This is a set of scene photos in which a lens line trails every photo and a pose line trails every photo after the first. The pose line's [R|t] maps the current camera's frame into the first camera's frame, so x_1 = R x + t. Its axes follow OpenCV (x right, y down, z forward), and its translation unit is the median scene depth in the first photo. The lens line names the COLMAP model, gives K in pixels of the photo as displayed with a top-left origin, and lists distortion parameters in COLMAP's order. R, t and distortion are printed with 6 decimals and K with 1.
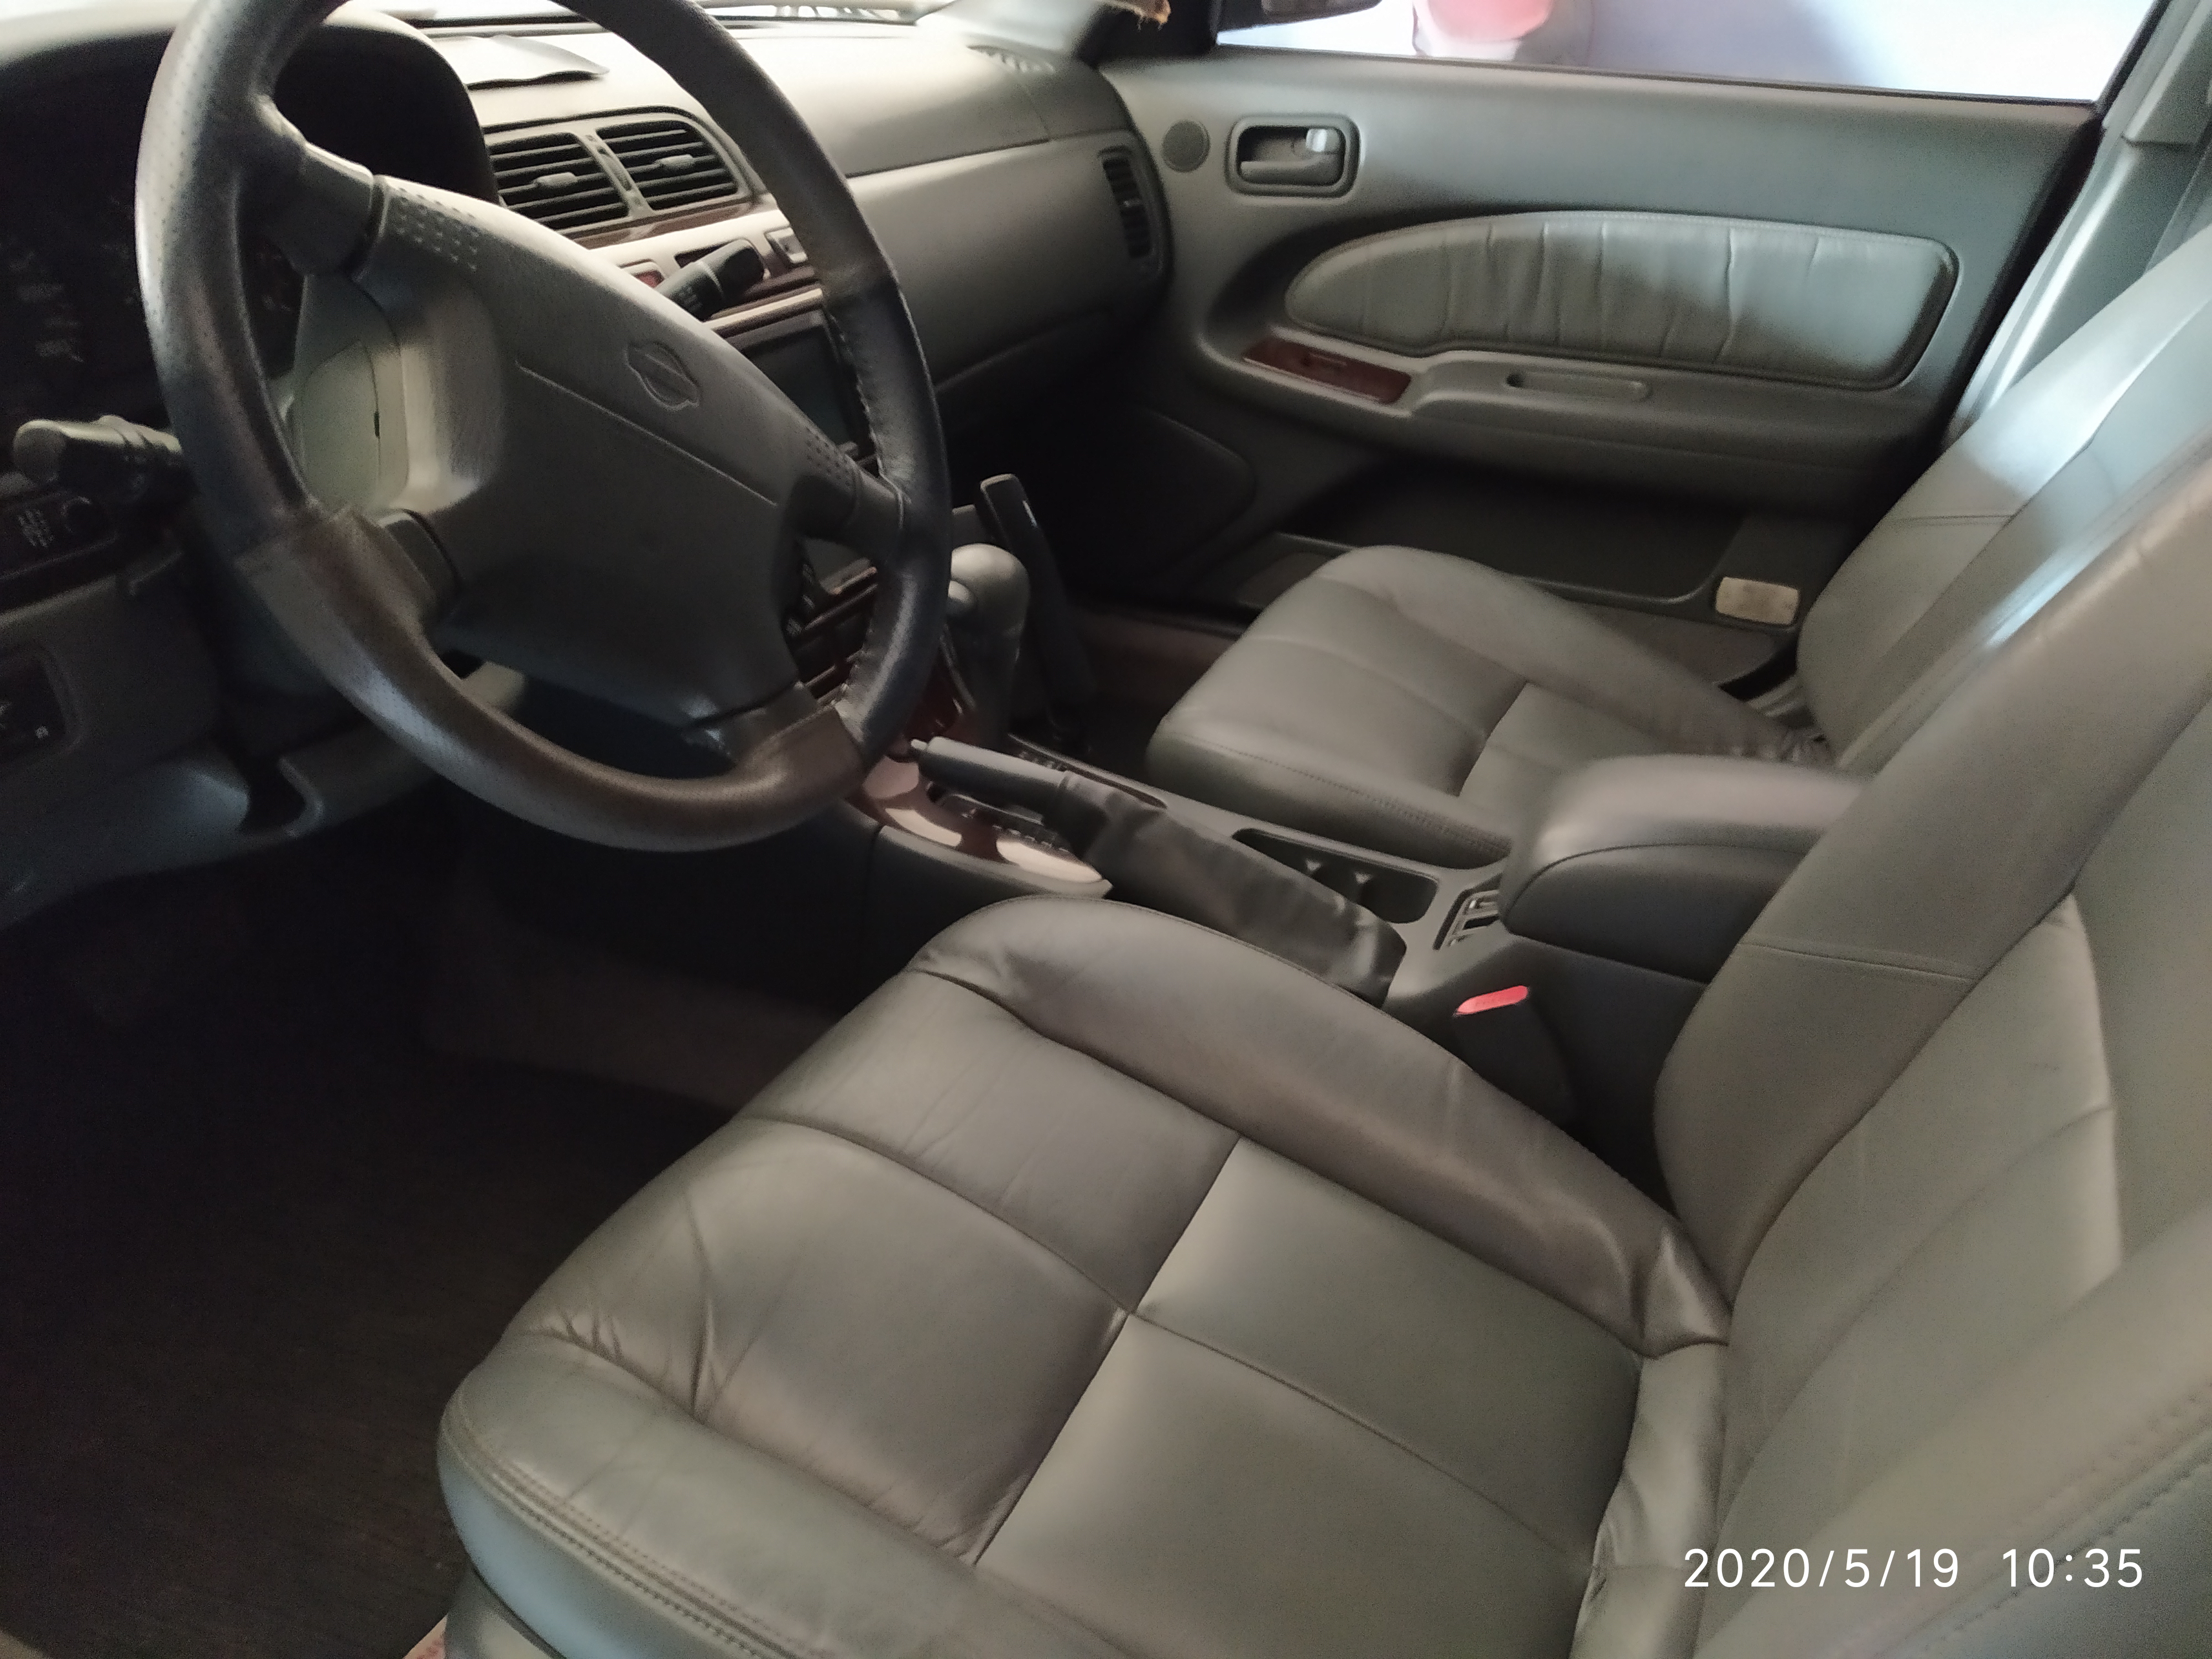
lens RADIAL K [[1634.7, 0, 1106.0], [0, 1634.7, 829.5], [0, 0, 1]] dist [0.097167, -0.138126]
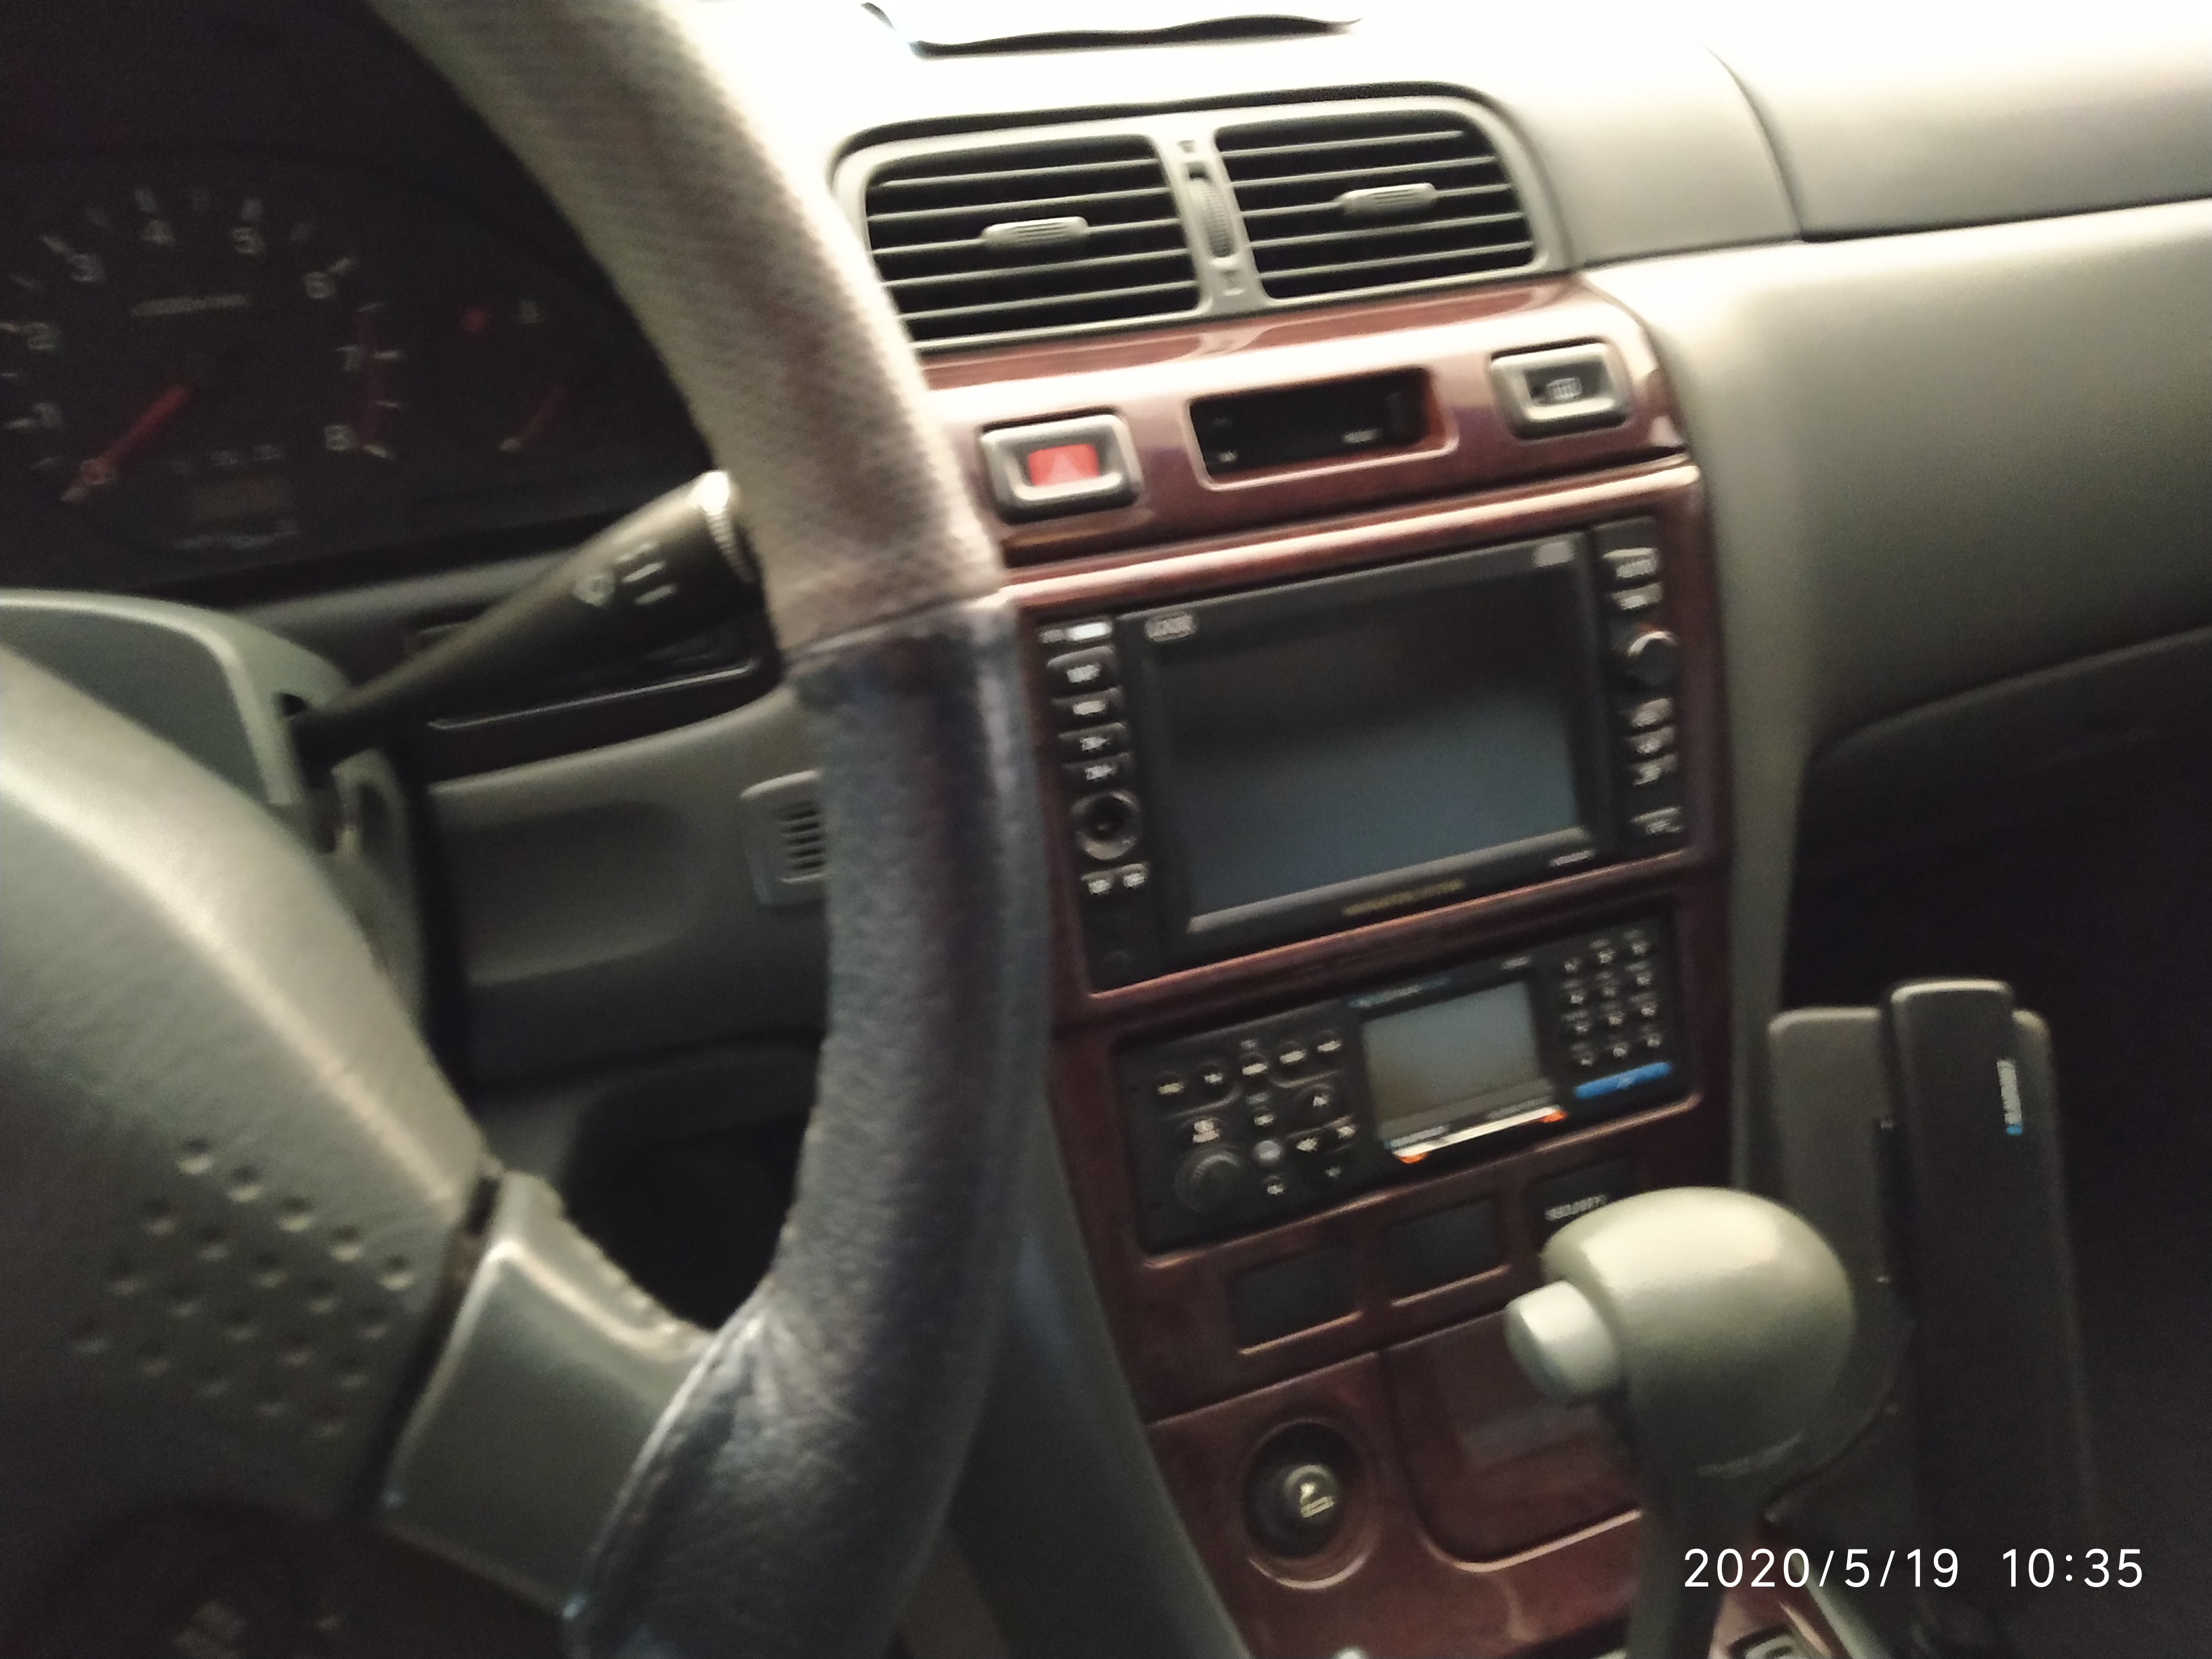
lens RADIAL K [[2339.5, 0, 1106.4], [0, 2339.5, 894.9], [0, 0, 1]] dist [-0.022197, -0.015458]
pose [[0.756276, 0.246955, -0.605855, 0.141655], [-0.274822, 0.960278, 0.048368, -0.227592], [0.593734, 0.129923, 0.794104, 0.460167]]
